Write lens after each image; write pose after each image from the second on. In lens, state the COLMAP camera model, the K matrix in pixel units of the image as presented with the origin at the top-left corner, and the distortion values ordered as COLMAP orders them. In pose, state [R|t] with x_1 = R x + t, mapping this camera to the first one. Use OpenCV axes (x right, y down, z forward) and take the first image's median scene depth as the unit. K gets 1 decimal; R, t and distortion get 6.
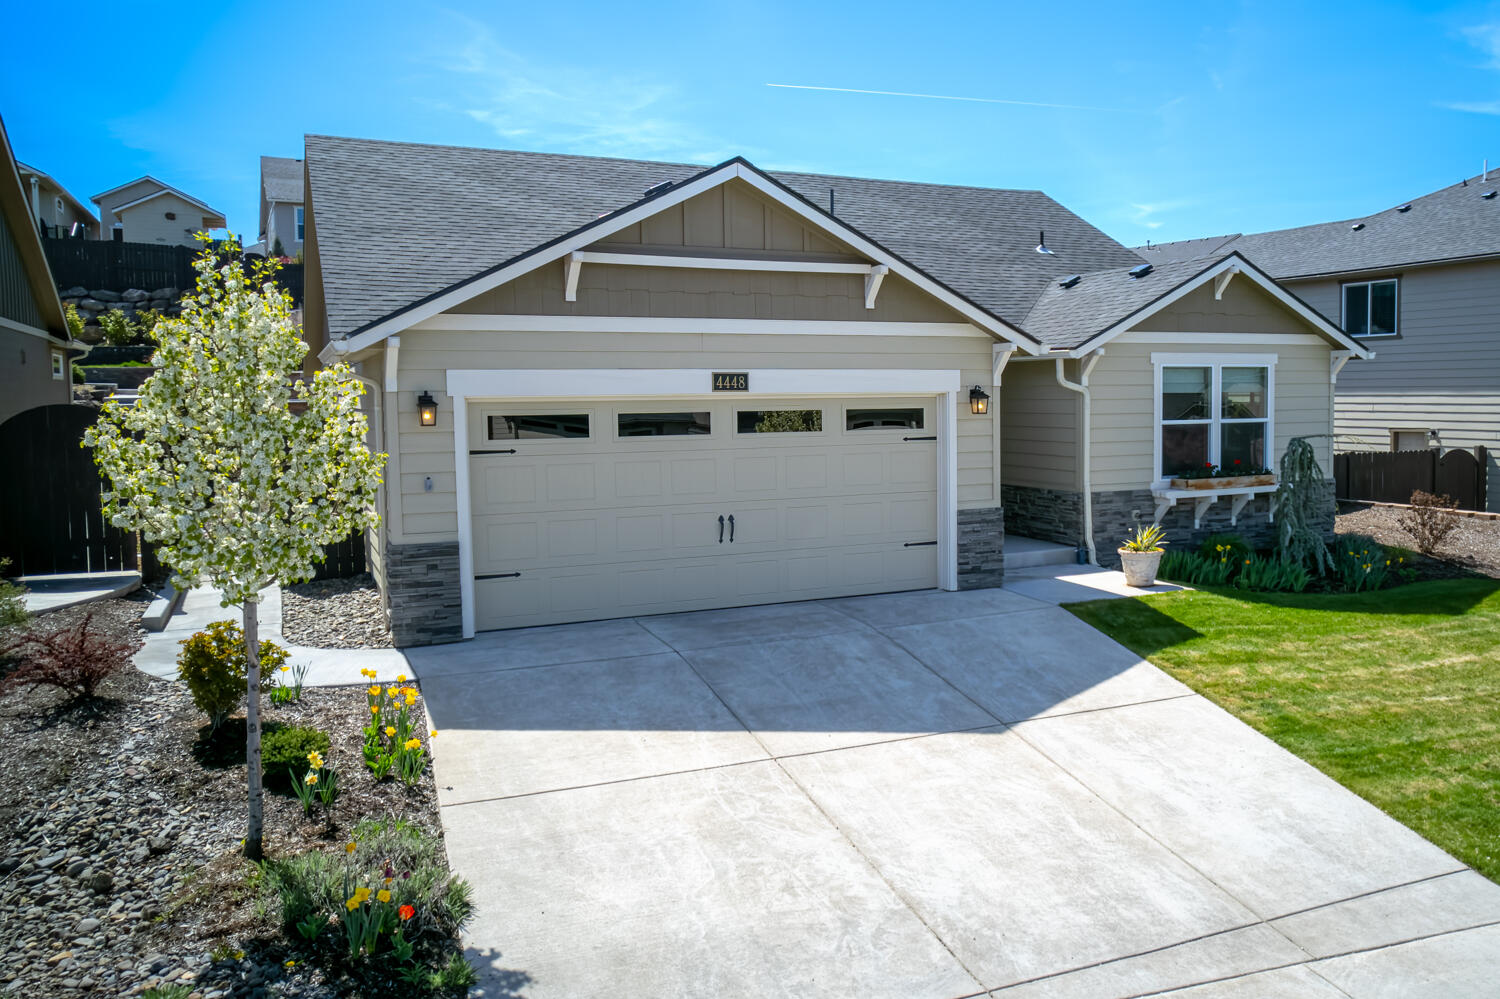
lens RADIAL K [[1219.9, 0, 922.5], [0, 1219.9, 473.1], [0, 0, 1]] dist [-0.044038, -0.015211]
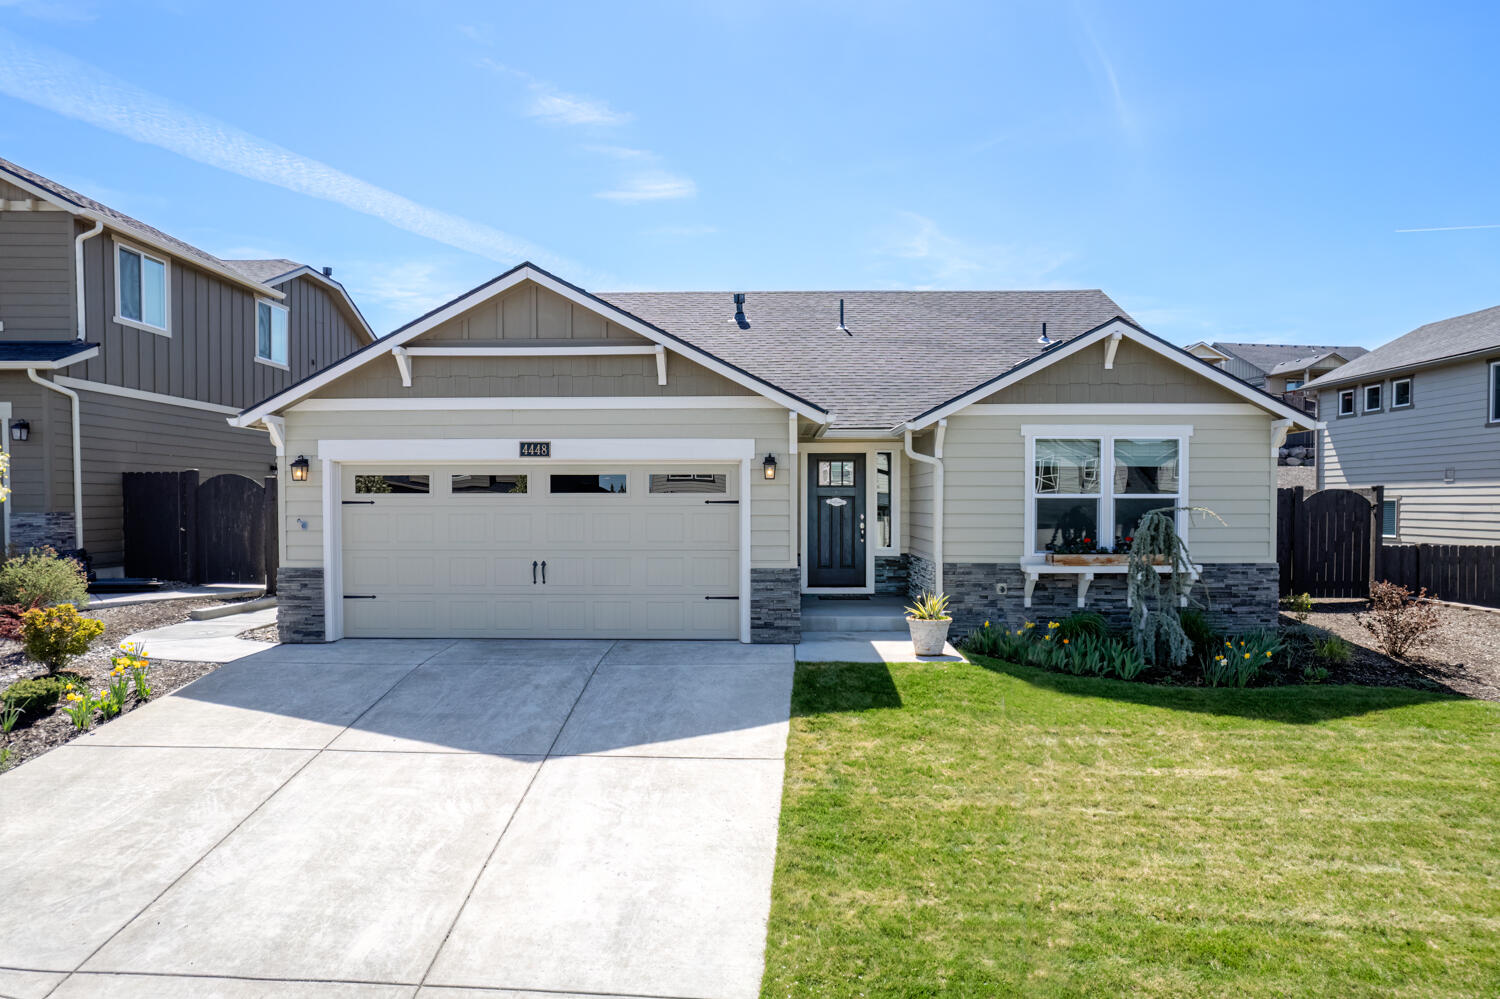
lens RADIAL K [[967.0, 0, 754.6], [0, 967.0, 526.1], [0, 0, 1]] dist [-0.049629, 0.033254]
pose [[0.870800, 0.021313, -0.491176, 0.450004], [-0.041647, 0.998667, -0.030502, 0.018713], [0.489871, 0.047018, 0.870526, 0.252825]]
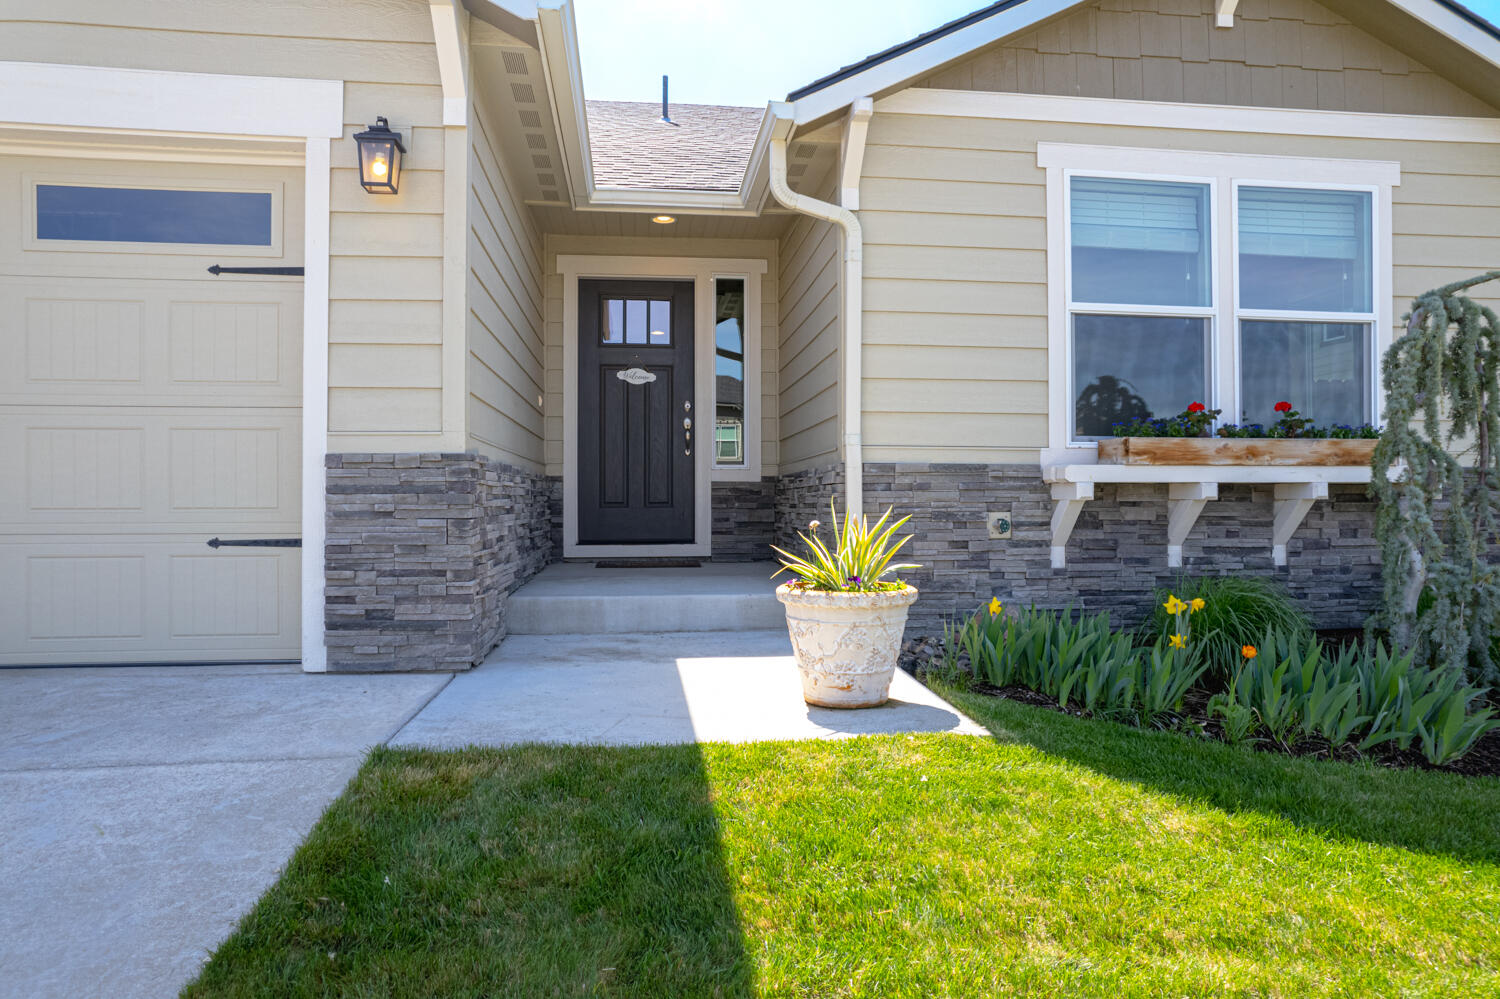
lens RADIAL K [[967.0, 0, 758.9], [0, 967.0, 489.9], [0, 0, 1]] dist [-0.049629, 0.033254]
pose [[0.931773, 0.005558, -0.363000, 0.255946], [-0.033916, 0.996843, -0.071796, 0.057615], [0.361455, 0.079209, 0.929019, 0.774562]]
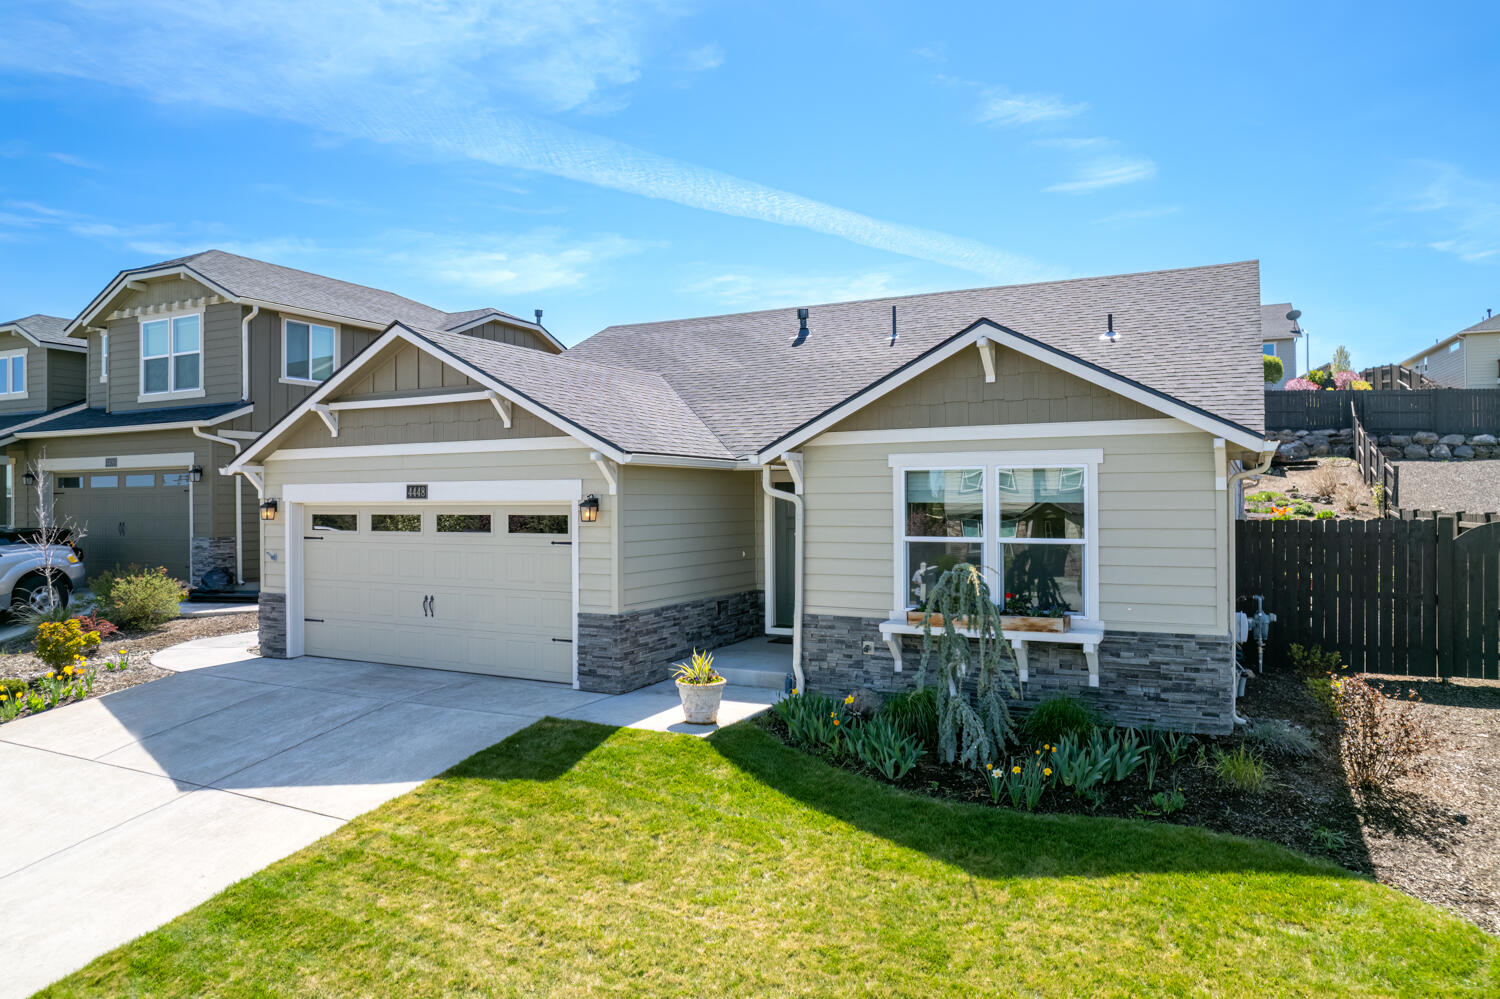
lens RADIAL K [[967.0, 0, 743.8], [0, 967.0, 497.0], [0, 0, 1]] dist [-0.049629, 0.033254]
pose [[0.564771, 0.002428, -0.825244, 0.791832], [-0.057729, 0.997662, -0.036573, -0.046793], [0.823226, 0.068296, 0.563591, 0.639212]]
